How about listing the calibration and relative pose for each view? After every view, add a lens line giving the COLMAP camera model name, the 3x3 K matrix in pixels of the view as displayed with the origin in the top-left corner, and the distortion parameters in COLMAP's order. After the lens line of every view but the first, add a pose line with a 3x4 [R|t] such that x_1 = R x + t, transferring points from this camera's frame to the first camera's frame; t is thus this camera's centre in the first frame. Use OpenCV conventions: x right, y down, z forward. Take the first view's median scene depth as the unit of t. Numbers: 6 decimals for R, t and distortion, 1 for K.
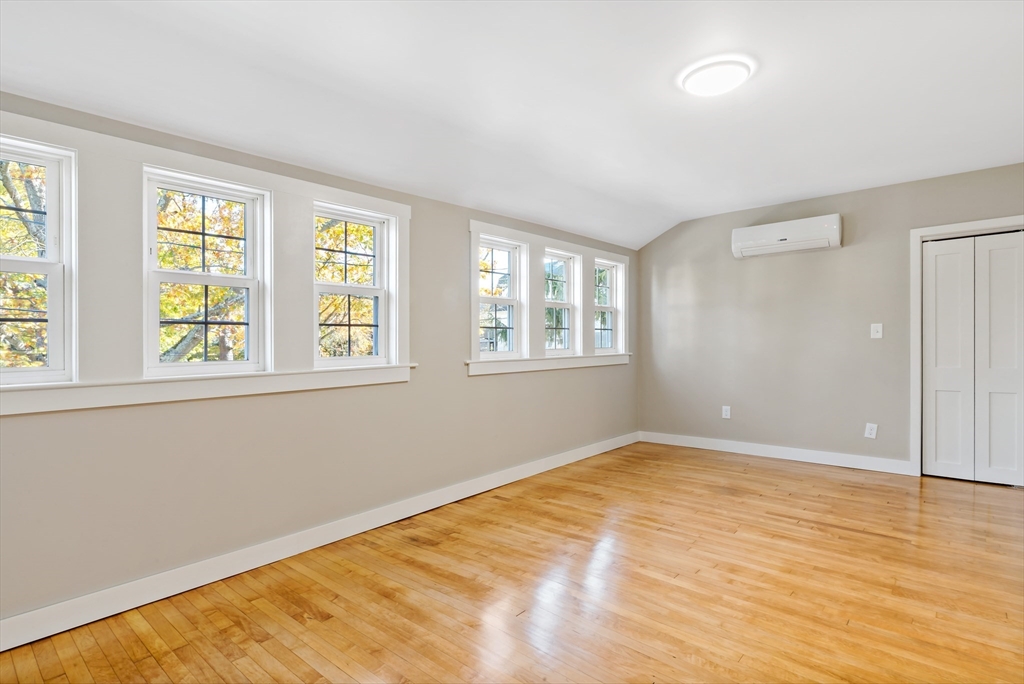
lens RADIAL K [[517.7, 0, 512.8], [0, 517.7, 335.7], [0, 0, 1]] dist [-0.001819, 0.000085]
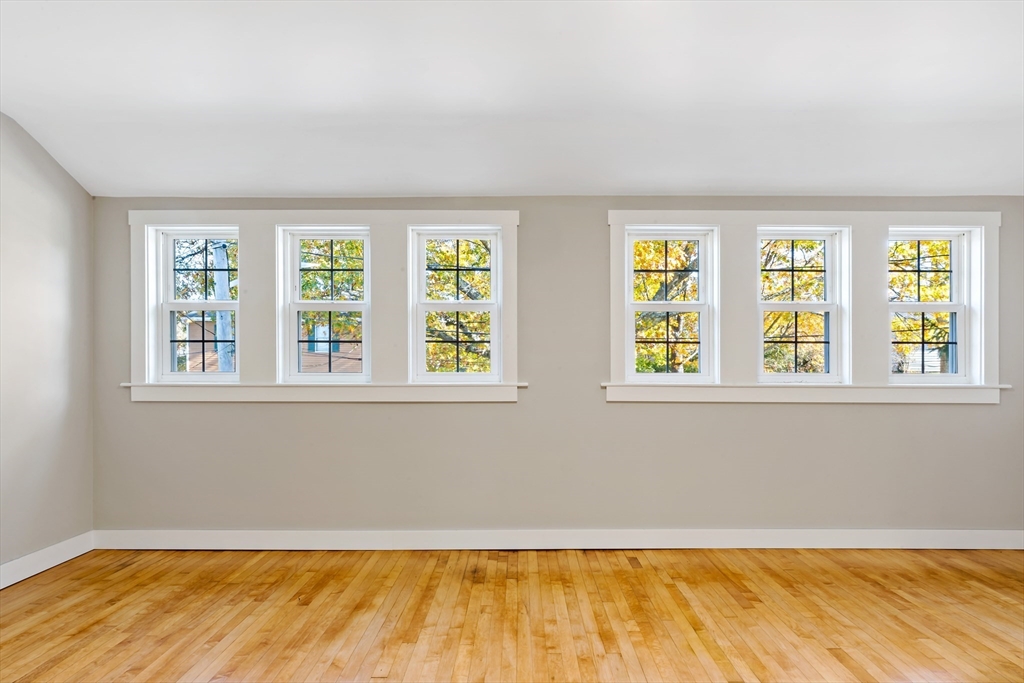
lens RADIAL K [[542.2, 0, 511.3], [0, 542.2, 348.7], [0, 0, 1]] dist [-0.001963, -0.000445]
pose [[0.655538, -0.003590, -0.755154, 0.565716], [-0.003636, 0.999962, -0.007910, 0.001776], [0.755154, 0.007931, 0.655500, 0.392868]]
